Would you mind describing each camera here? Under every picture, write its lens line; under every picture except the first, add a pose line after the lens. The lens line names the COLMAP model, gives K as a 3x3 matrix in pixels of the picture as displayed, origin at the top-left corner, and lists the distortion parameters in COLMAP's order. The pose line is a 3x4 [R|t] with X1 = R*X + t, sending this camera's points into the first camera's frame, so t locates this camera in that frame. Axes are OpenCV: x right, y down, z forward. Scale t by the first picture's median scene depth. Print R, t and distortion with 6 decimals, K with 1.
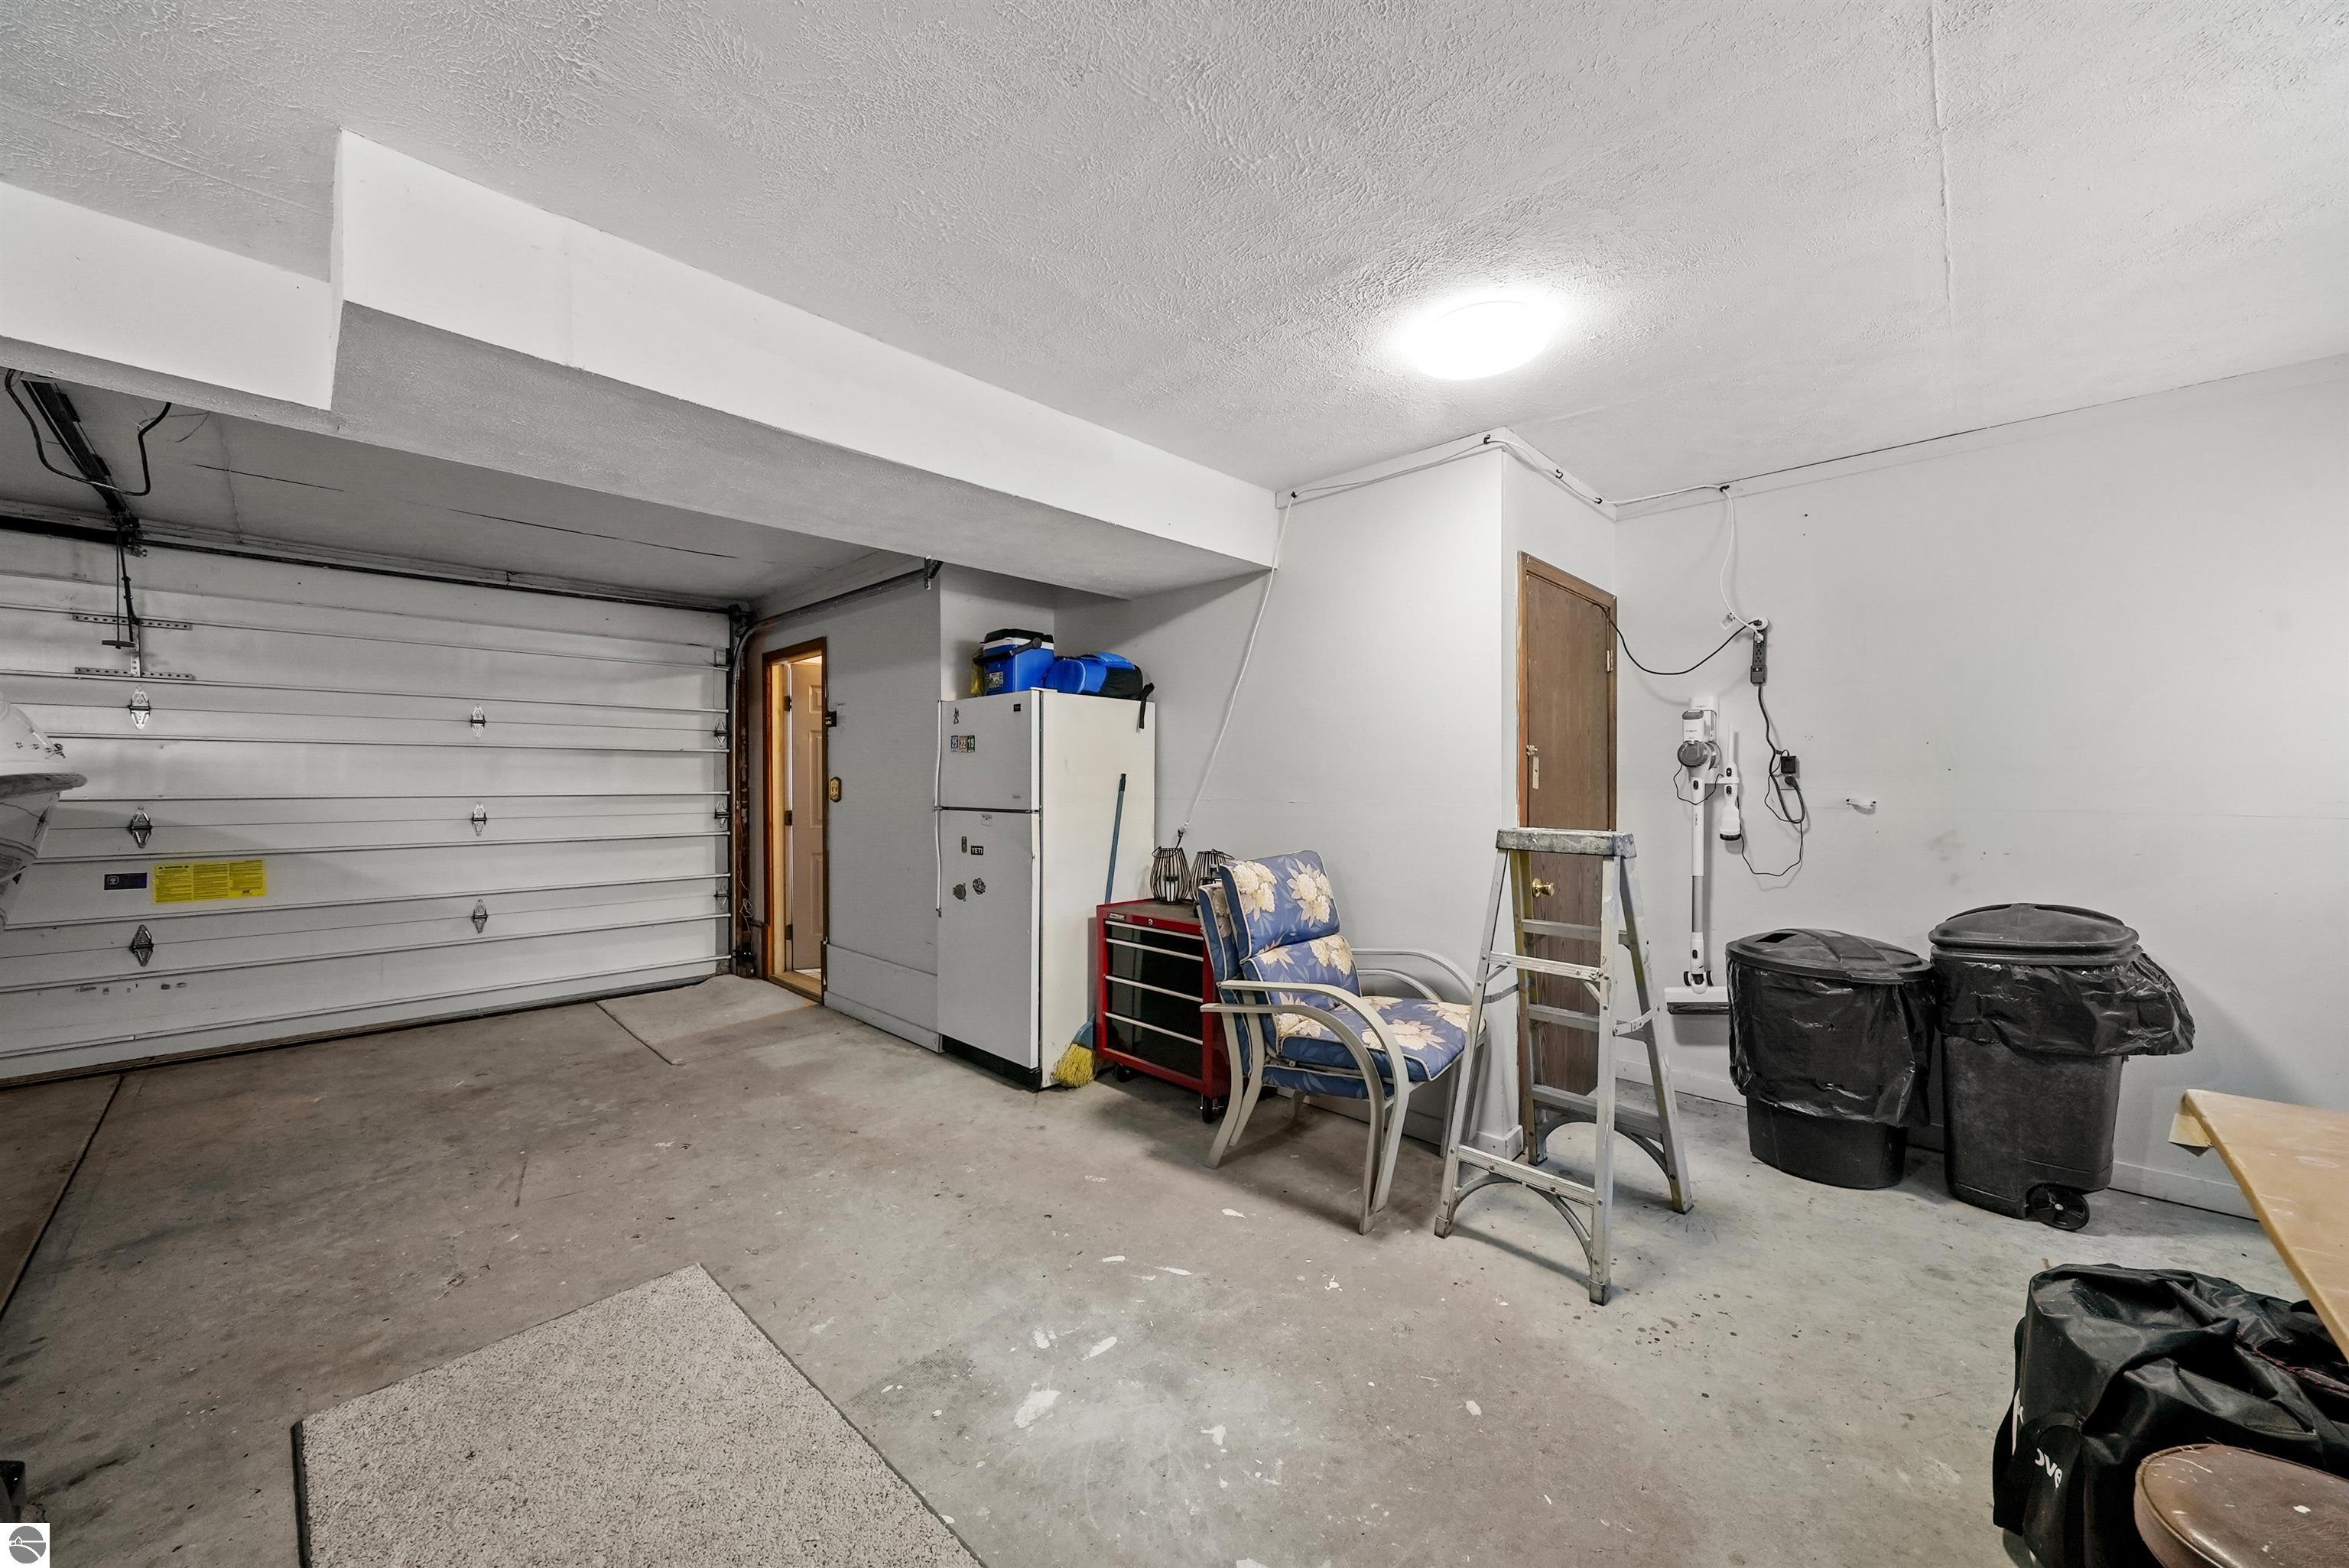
lens RADIAL K [[879.5, 0, 1178.8], [0, 879.5, 793.1], [0, 0, 1]] dist [-0.002437, -0.000422]
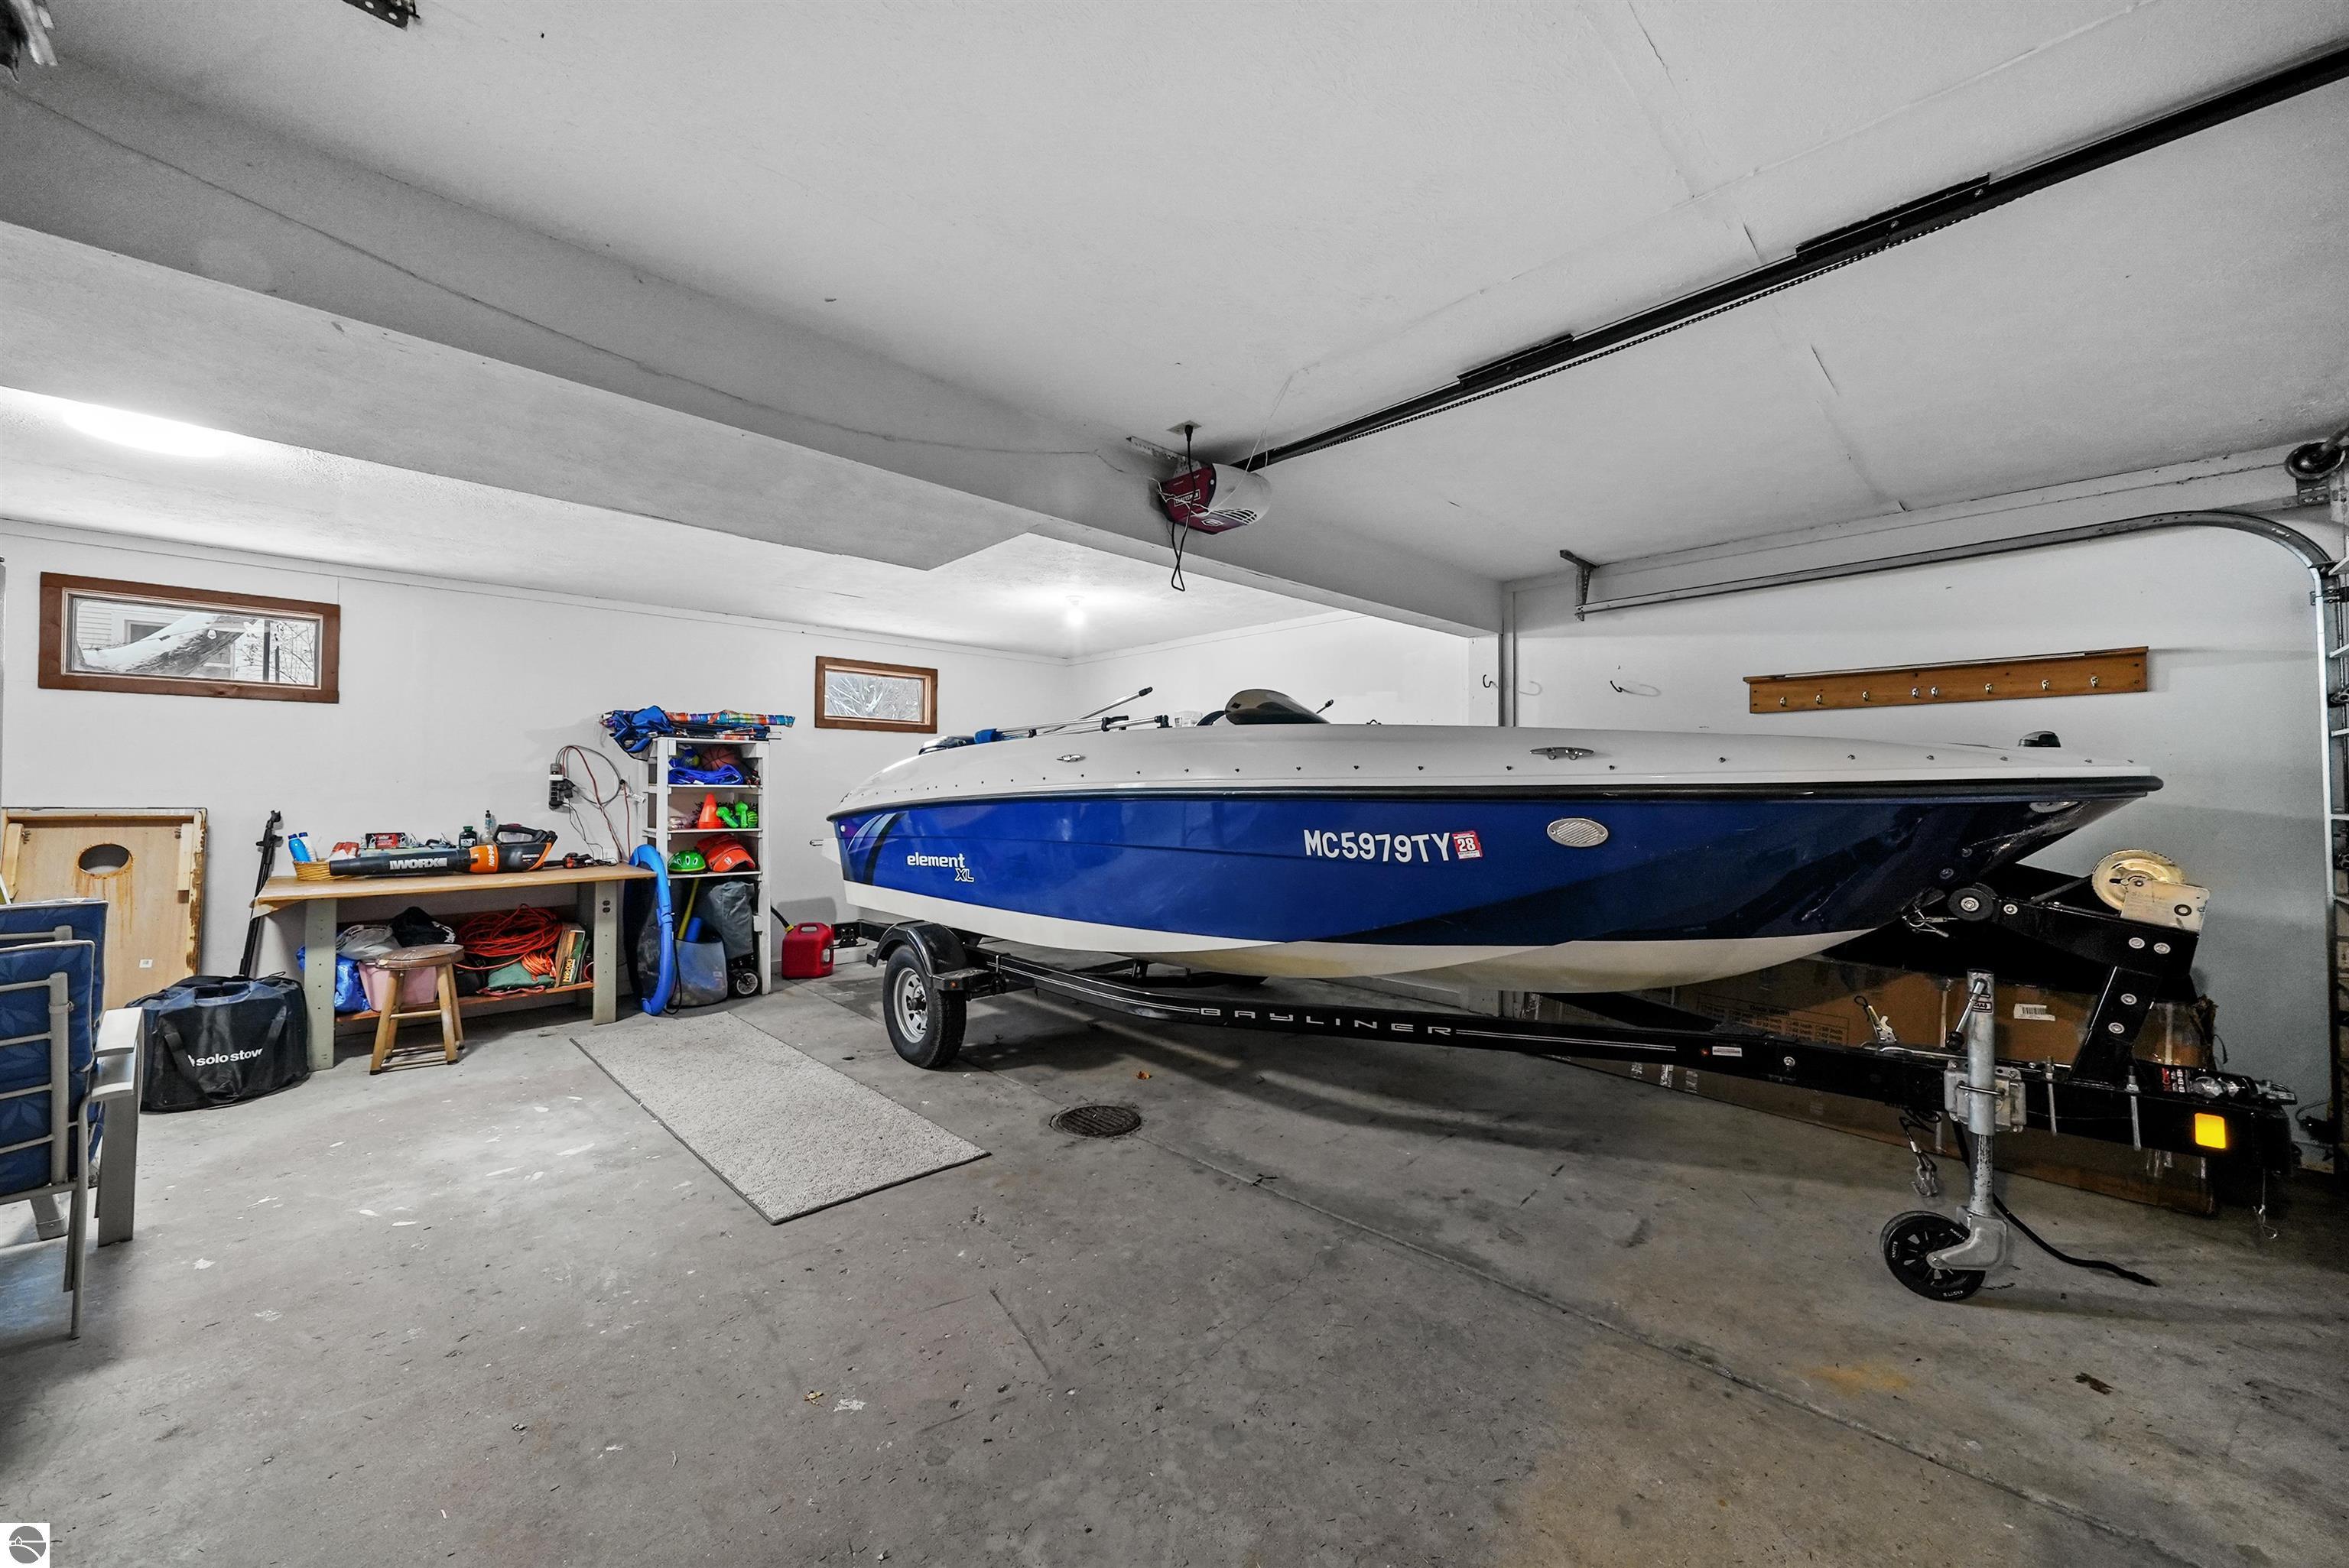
lens RADIAL K [[879.5, 0, 1178.8], [0, 879.5, 793.1], [0, 0, 1]] dist [-0.002437, -0.000422]
pose [[-0.999631, -0.004457, 0.026784, -1.120465], [-0.004239, 0.999957, 0.008191, -0.026073], [-0.026819, 0.008075, -0.999608, 2.161171]]
